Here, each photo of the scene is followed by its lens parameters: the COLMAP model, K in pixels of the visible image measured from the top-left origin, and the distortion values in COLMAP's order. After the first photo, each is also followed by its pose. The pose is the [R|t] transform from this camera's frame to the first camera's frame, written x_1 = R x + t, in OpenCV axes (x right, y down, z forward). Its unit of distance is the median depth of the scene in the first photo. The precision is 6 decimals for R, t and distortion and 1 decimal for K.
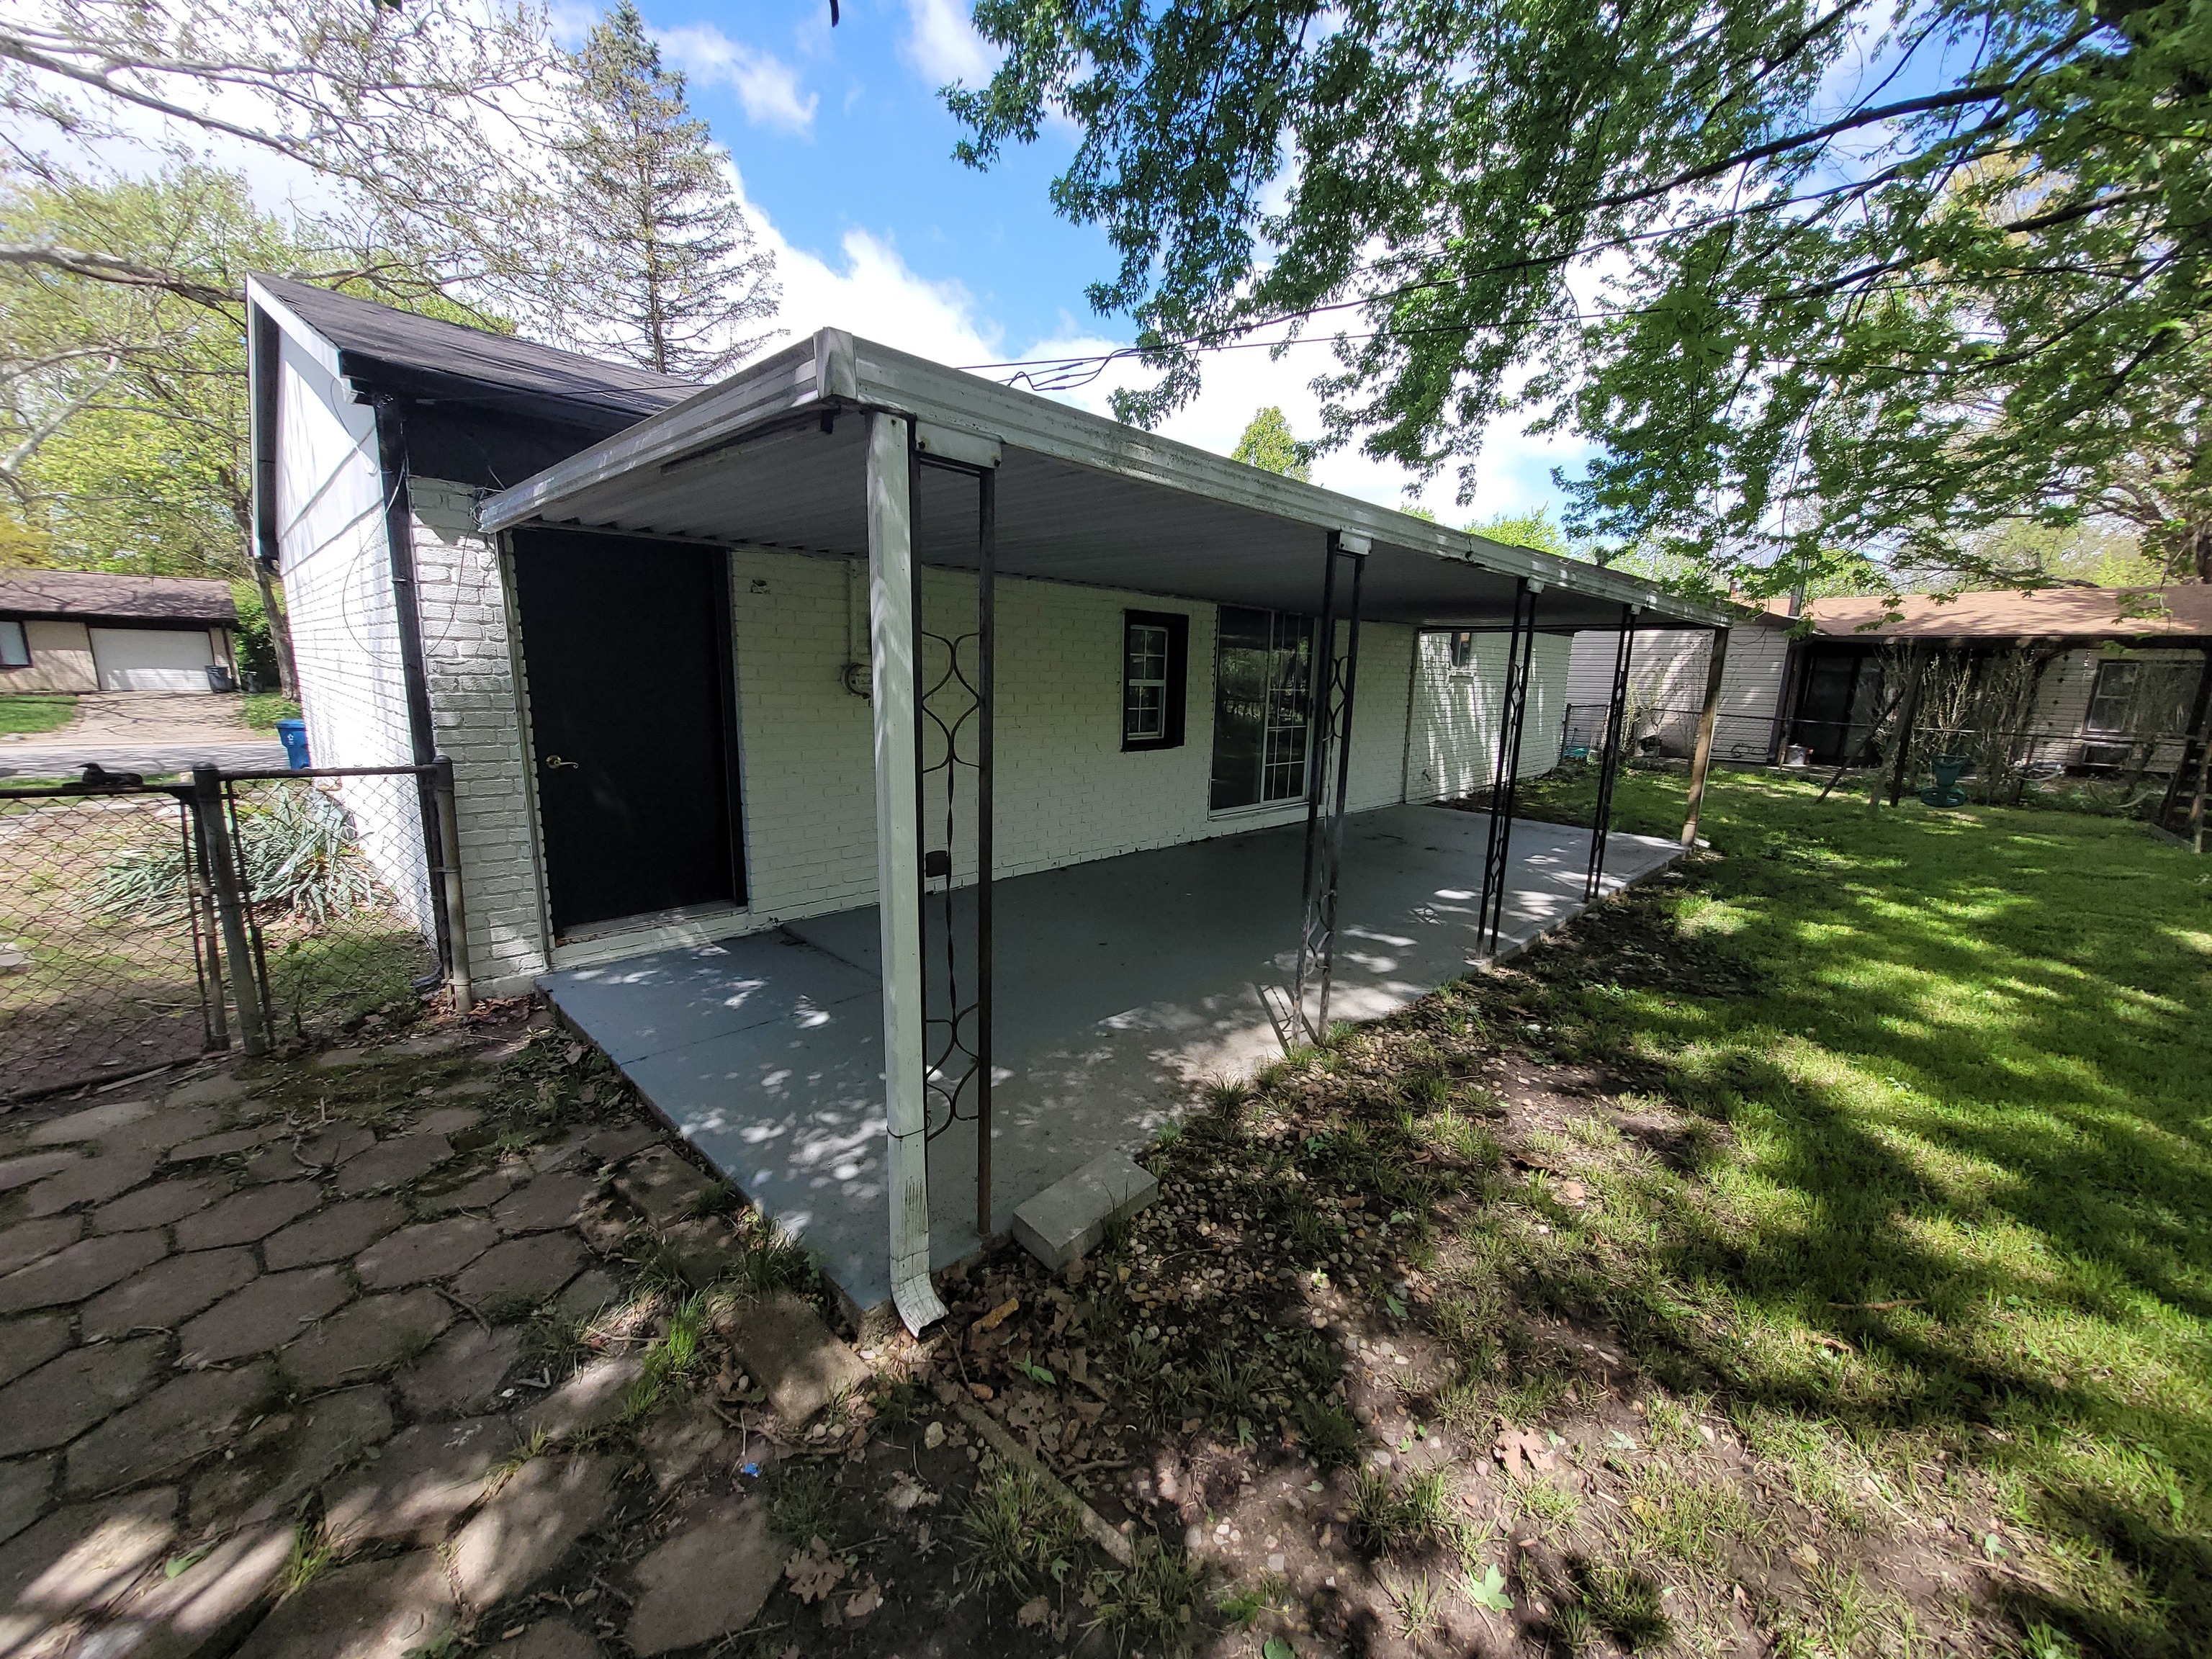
lens RADIAL K [[861.4, 0, 1099.5], [0, 861.4, 842.3], [0, 0, 1]] dist [0.000748, -0.000115]
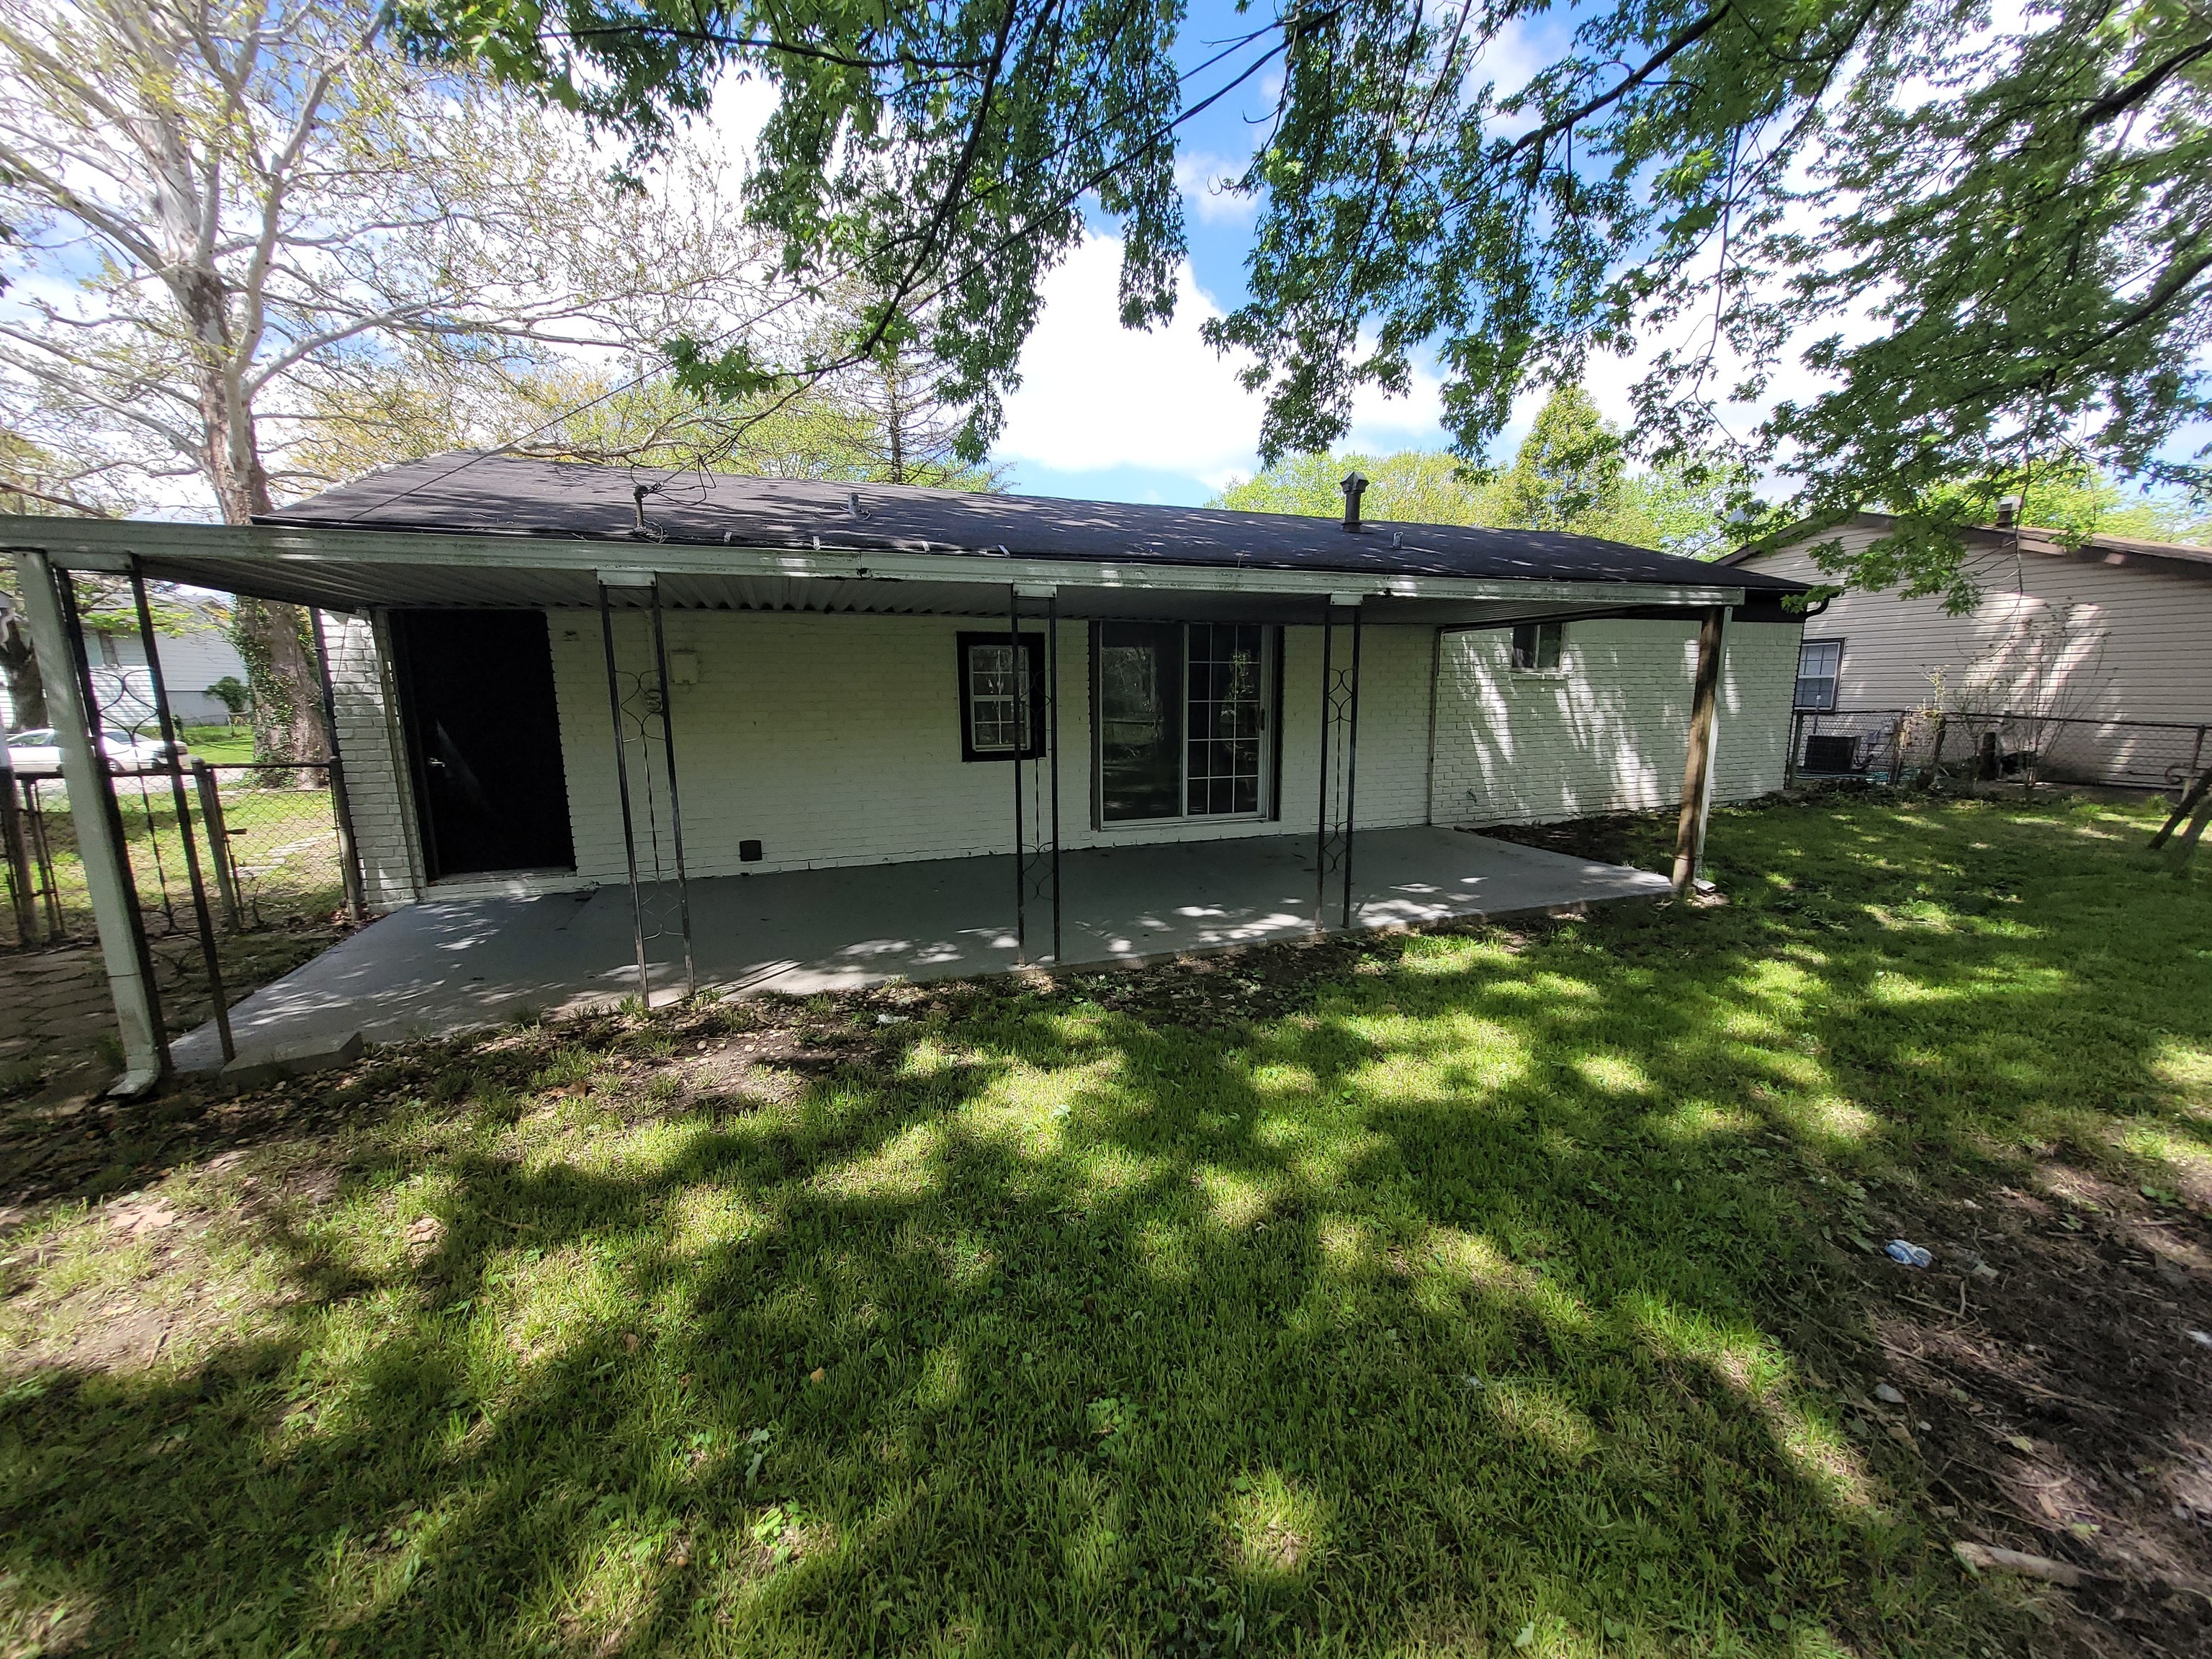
lens RADIAL K [[861.4, 0, 1099.5], [0, 861.4, 842.3], [0, 0, 1]] dist [0.000748, -0.000115]
pose [[0.905096, 0.041823, -0.423145, 1.038181], [-0.052382, 0.998538, -0.013350, 0.003807], [0.421968, 0.034248, 0.905963, 0.140741]]
